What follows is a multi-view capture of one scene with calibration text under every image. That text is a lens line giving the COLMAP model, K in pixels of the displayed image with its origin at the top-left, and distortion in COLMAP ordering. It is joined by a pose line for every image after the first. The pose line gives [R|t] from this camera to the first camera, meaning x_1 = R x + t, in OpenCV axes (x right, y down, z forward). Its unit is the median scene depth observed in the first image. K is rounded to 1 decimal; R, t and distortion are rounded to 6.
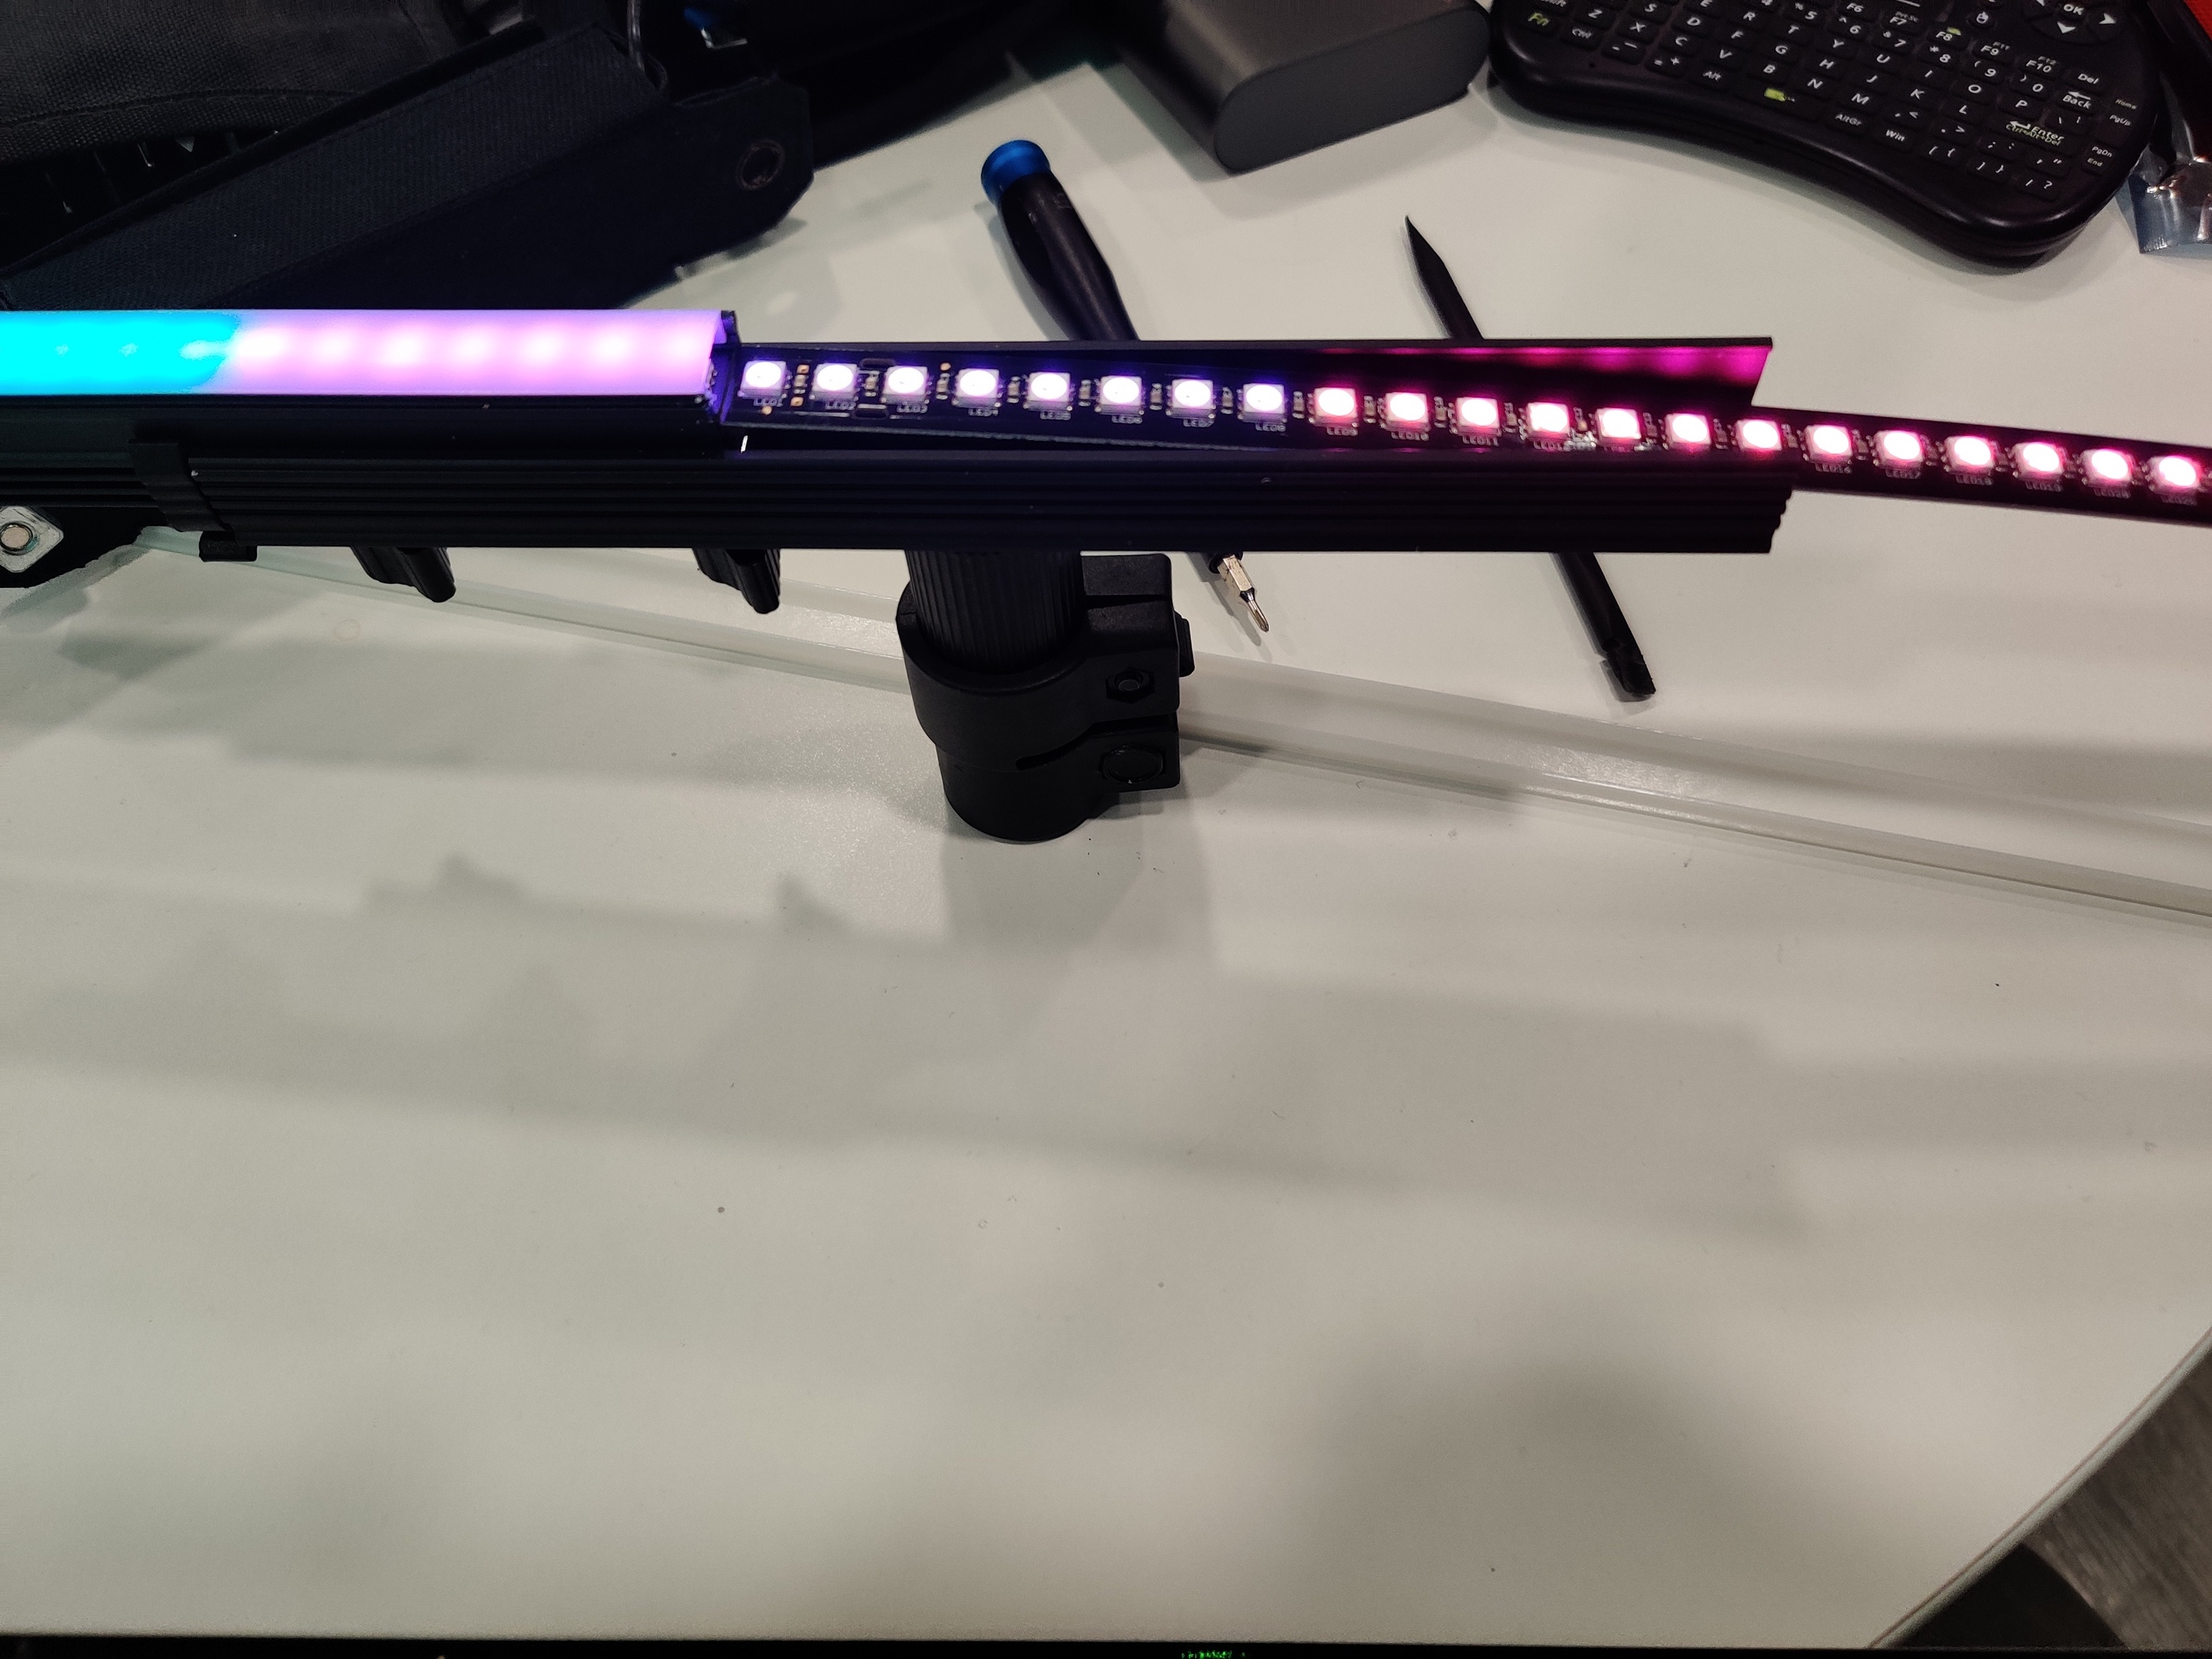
lens RADIAL K [[1618.7, 0, 1106.0], [0, 1618.7, 829.5], [0, 0, 1]] dist [0.003348, -0.000893]
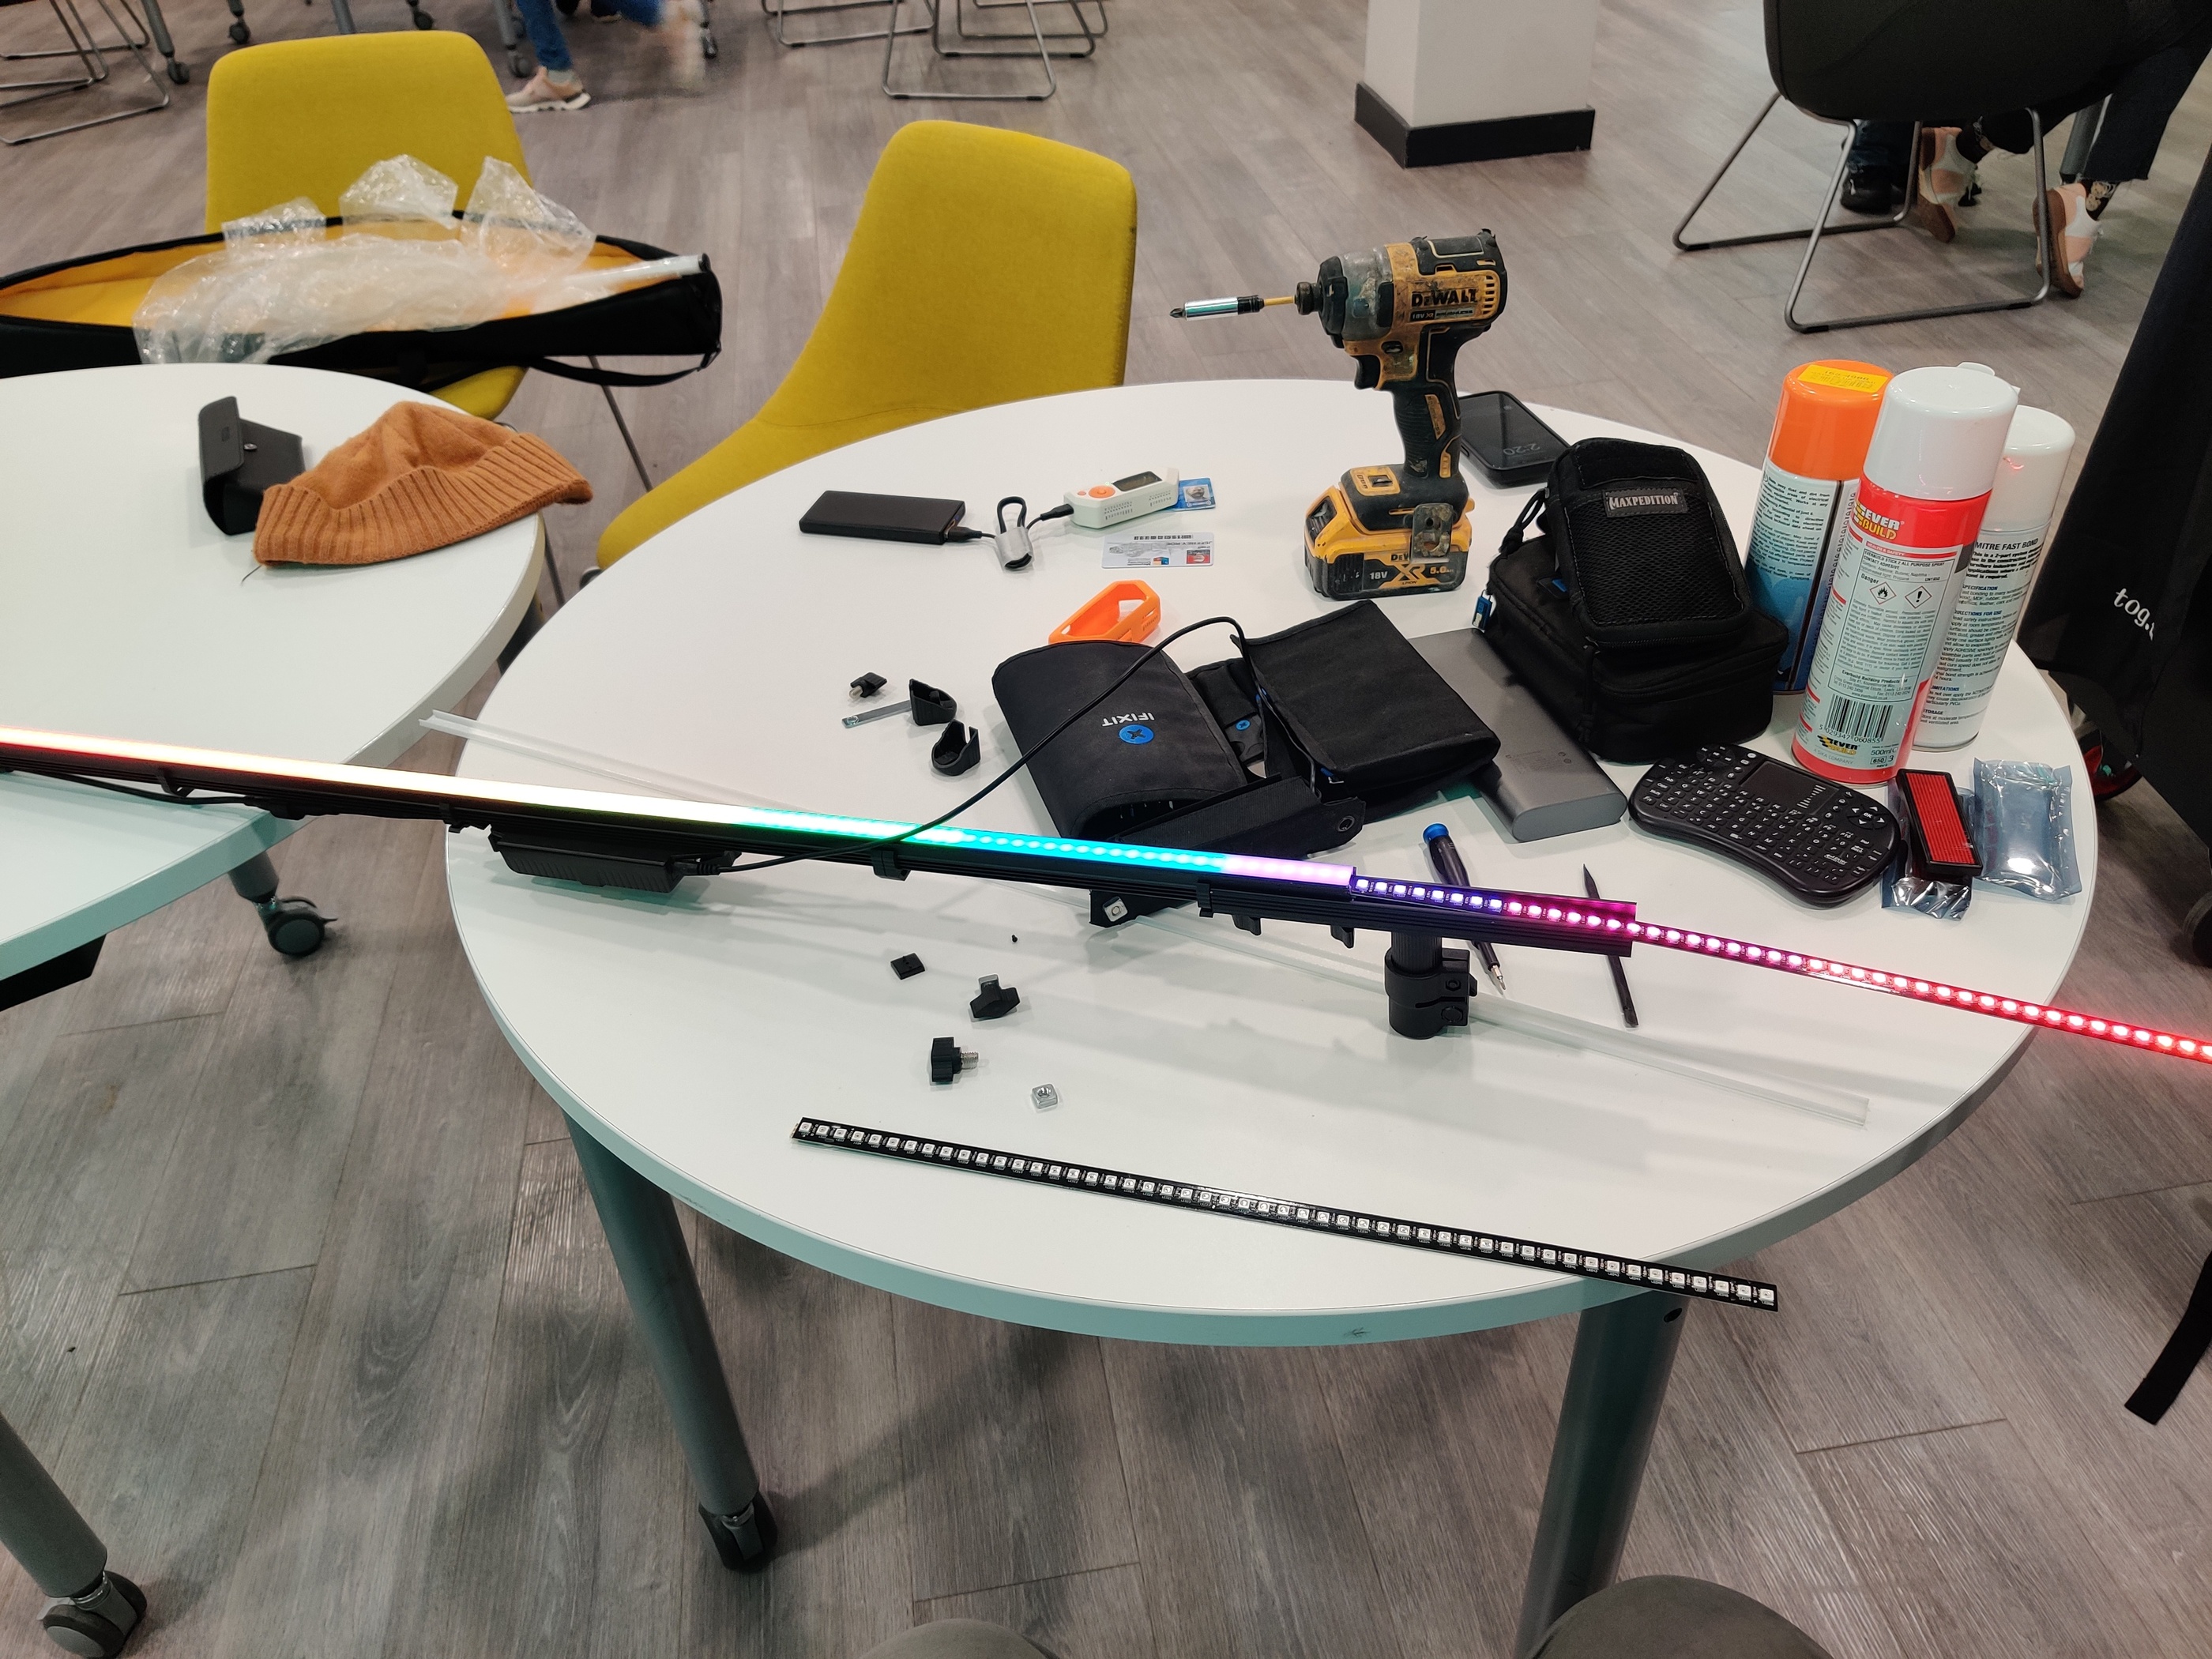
lens RADIAL K [[1618.7, 0, 1106.0], [0, 1618.7, 829.5], [0, 0, 1]] dist [0.003348, -0.000893]
pose [[0.964034, 0.098174, -0.246984, 0.106814], [-0.178756, 0.927195, -0.329173, 0.756736], [0.196686, 0.361484, 0.911397, -2.072759]]
